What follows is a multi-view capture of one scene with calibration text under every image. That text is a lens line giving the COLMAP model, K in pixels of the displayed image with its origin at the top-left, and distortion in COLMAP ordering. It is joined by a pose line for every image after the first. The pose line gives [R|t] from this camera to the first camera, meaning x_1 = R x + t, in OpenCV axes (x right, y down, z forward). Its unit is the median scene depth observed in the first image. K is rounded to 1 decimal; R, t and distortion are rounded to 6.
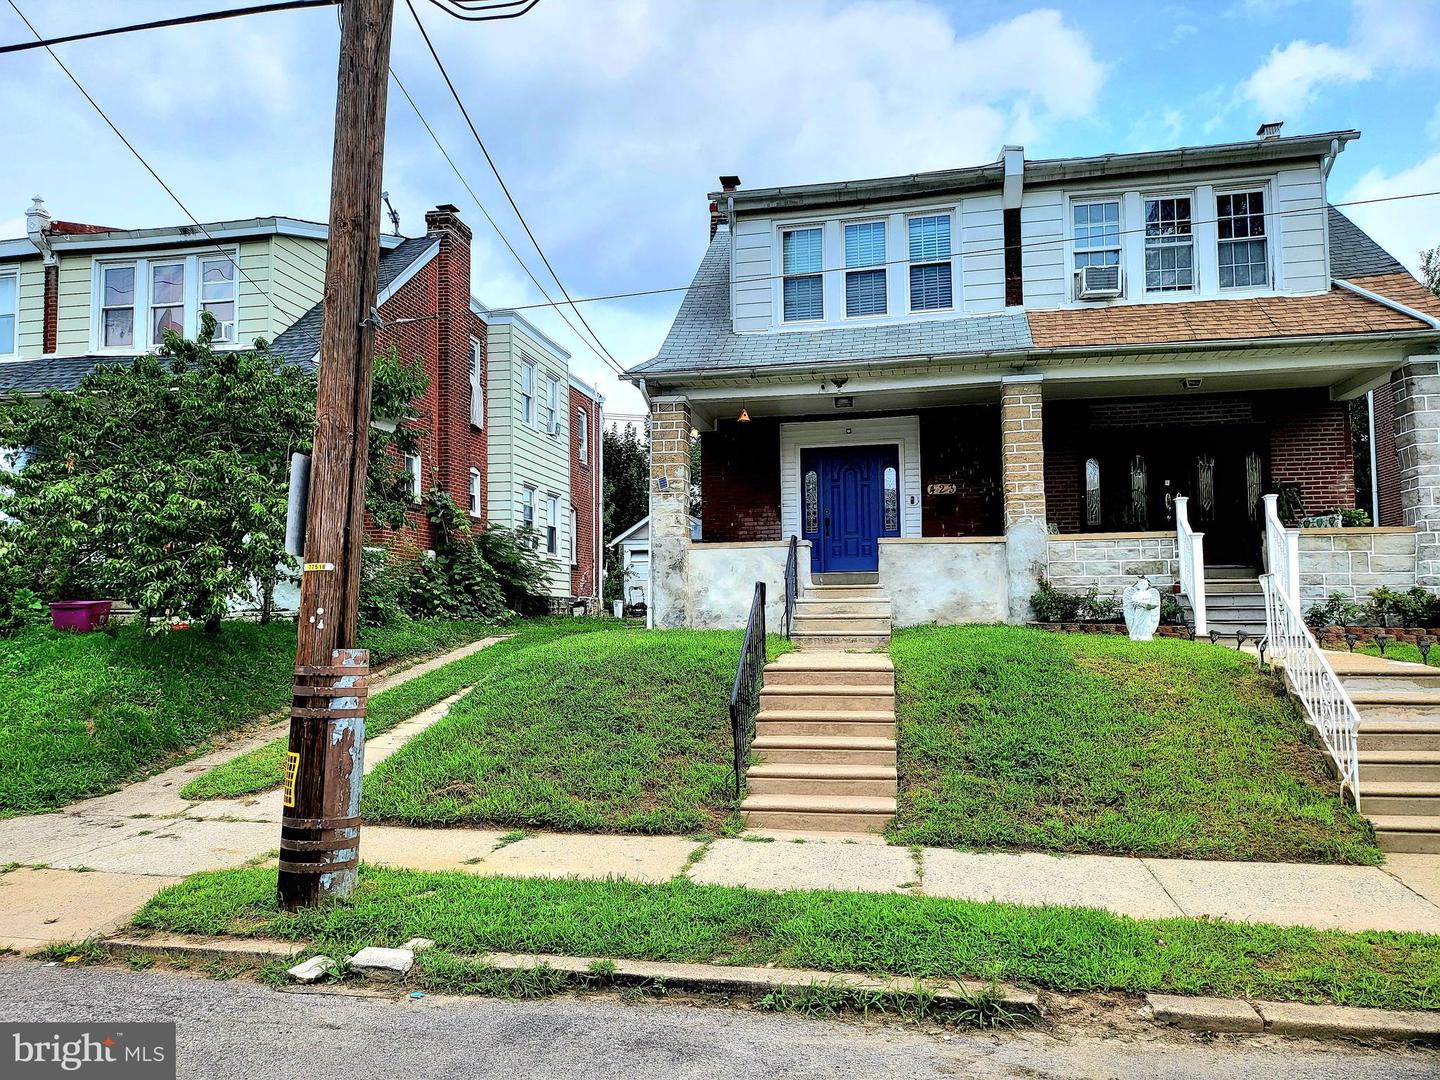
lens RADIAL K [[1001.4, 0, 720.1], [0, 1001.4, 550.9], [0, 0, 1]] dist [0.064640, -0.067620]
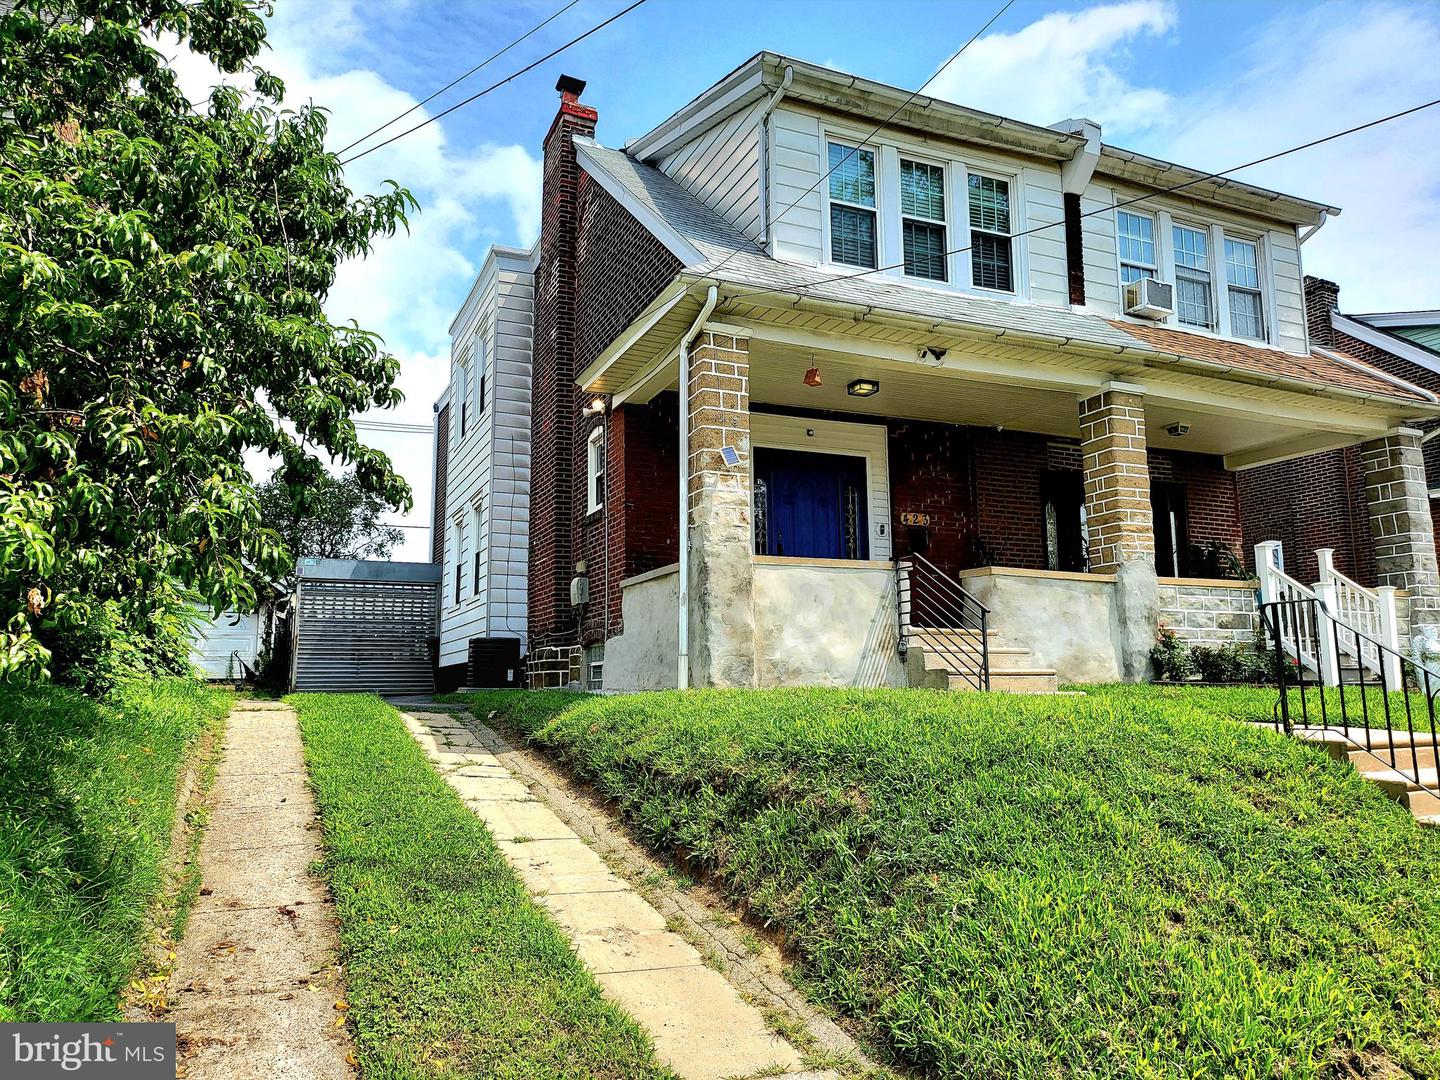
lens RADIAL K [[1003.6, 0, 715.5], [0, 1003.6, 551.6], [0, 0, 1]] dist [0.063145, -0.064096]
pose [[0.816169, 0.083153, 0.571799, -0.434736], [-0.038072, 0.995179, -0.090379, 0.050936], [-0.576558, 0.051996, 0.815400, 0.511139]]
